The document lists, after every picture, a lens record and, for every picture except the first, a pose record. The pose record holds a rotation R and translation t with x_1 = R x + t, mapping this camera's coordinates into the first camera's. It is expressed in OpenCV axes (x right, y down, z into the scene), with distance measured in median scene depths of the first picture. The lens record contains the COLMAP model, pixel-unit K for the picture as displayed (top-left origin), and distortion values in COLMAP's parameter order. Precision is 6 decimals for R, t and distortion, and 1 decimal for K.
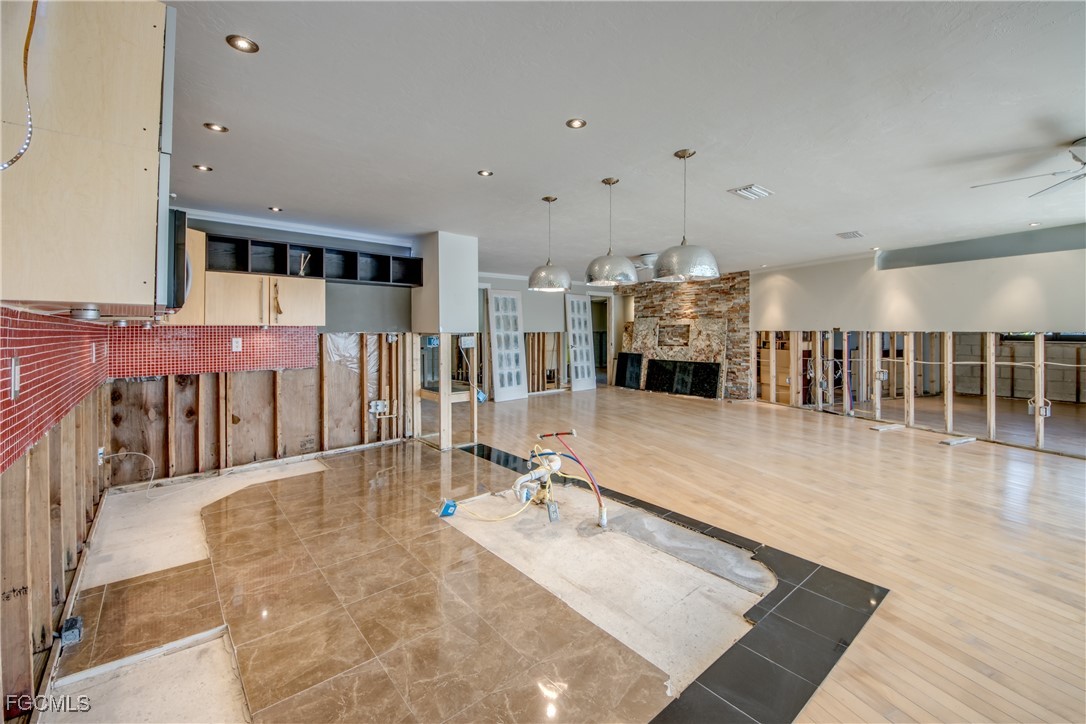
lens RADIAL K [[433.5, 0, 547.3], [0, 433.5, 334.5], [0, 0, 1]] dist [0.023675, -0.017755]
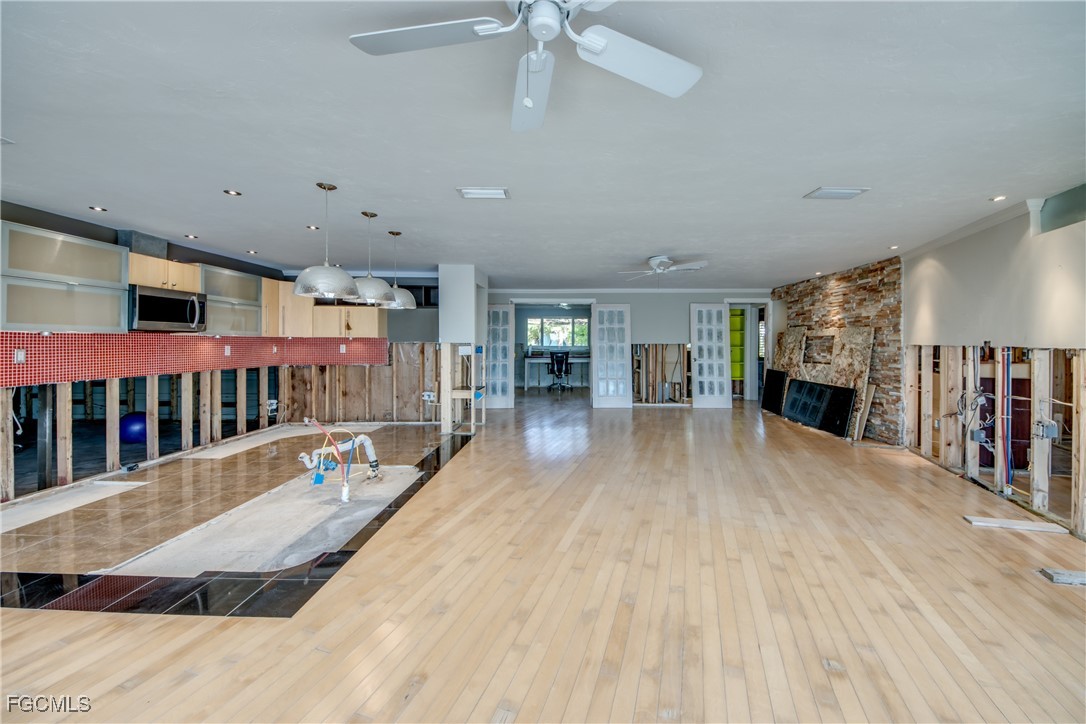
lens RADIAL K [[402.0, 0, 563.0], [0, 402.0, 345.9], [0, 0, 1]] dist [0.020233, -0.014429]
pose [[0.766312, 0.012689, -0.642343, 0.448016], [-0.012295, 0.999911, 0.005084, -0.002896], [0.642351, 0.004001, 0.766400, 0.176712]]
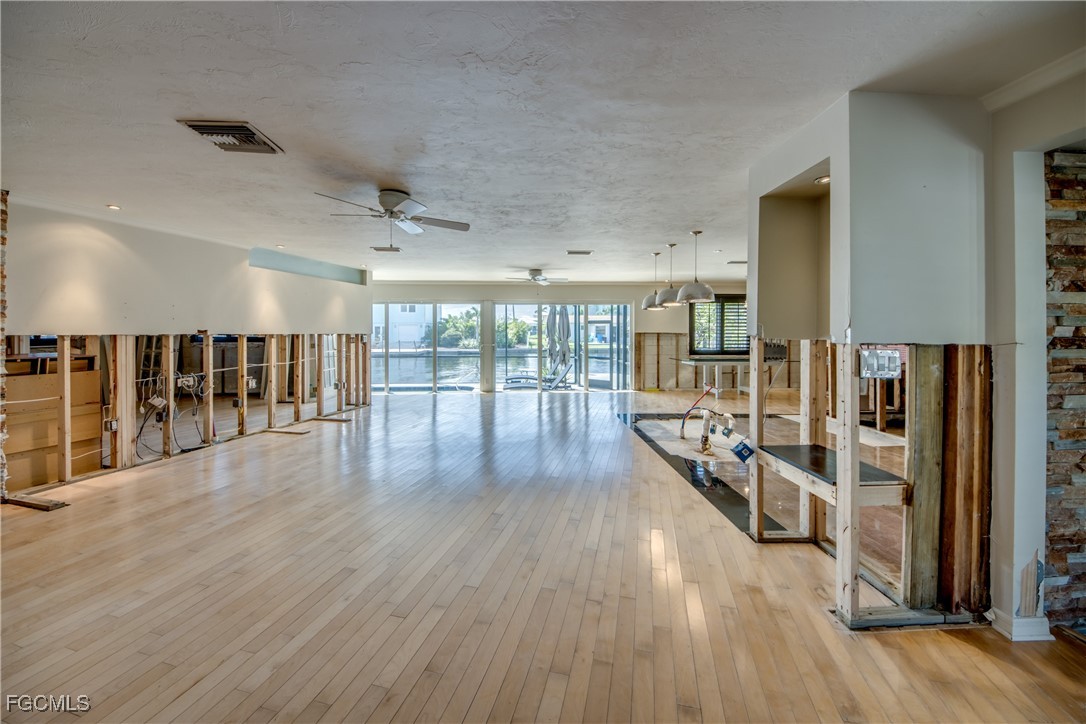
lens RADIAL K [[433.5, 0, 547.3], [0, 433.5, 334.5], [0, 0, 1]] dist [0.023675, -0.017755]
pose [[-0.807769, 0.000116, 0.589500, -0.187942], [0.010035, 0.999858, 0.013553, -0.009089], [-0.589414, 0.016864, -0.807655, 0.981229]]
